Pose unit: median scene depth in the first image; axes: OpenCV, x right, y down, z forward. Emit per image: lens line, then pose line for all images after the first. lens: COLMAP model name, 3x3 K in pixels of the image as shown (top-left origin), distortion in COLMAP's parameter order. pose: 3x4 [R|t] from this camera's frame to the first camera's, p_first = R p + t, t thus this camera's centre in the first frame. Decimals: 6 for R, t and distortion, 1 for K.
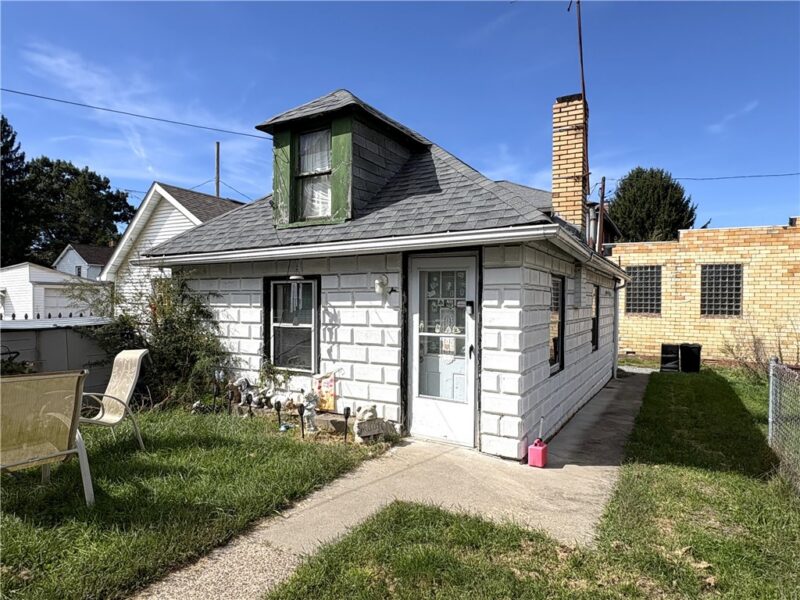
lens RADIAL K [[484.7, 0, 400.7], [0, 484.7, 301.0], [0, 0, 1]] dist [-0.005577, -0.000609]
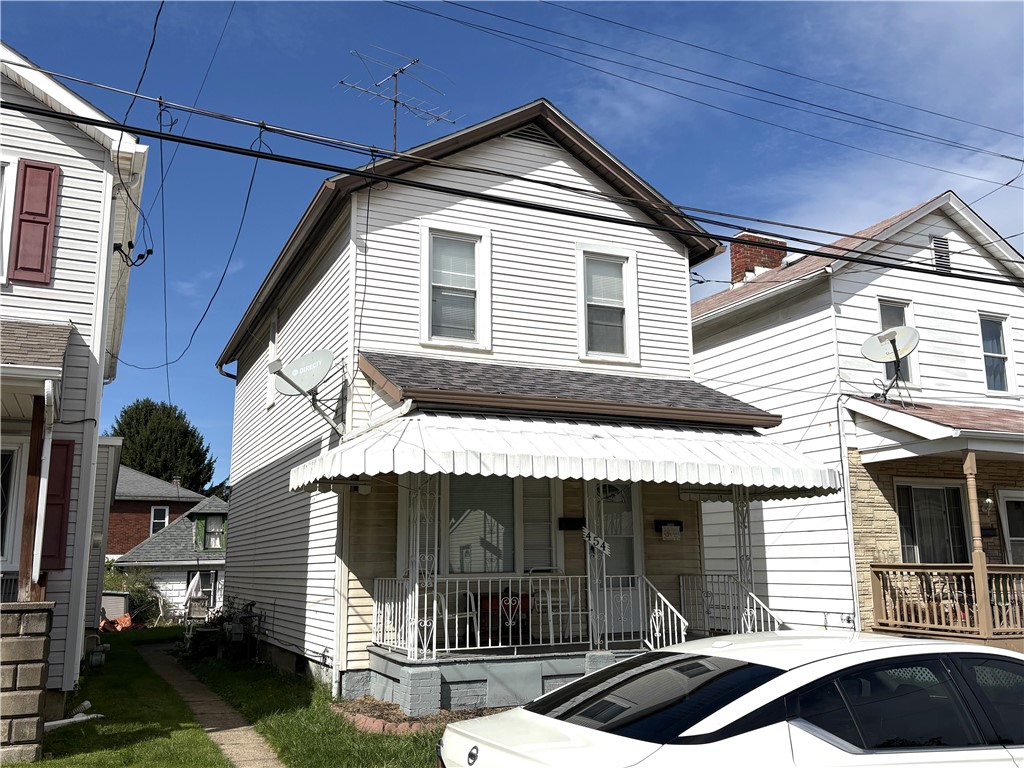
lens RADIAL K [[901.5, 0, 513.2], [0, 901.5, 384.7], [0, 0, 1]] dist [0.007205, 0.002342]
pose [[0.594792, 0.145439, 0.790614, -2.949152], [0.017992, 0.980843, -0.193969, -0.055347], [-0.803679, 0.129596, 0.580780, -3.037021]]
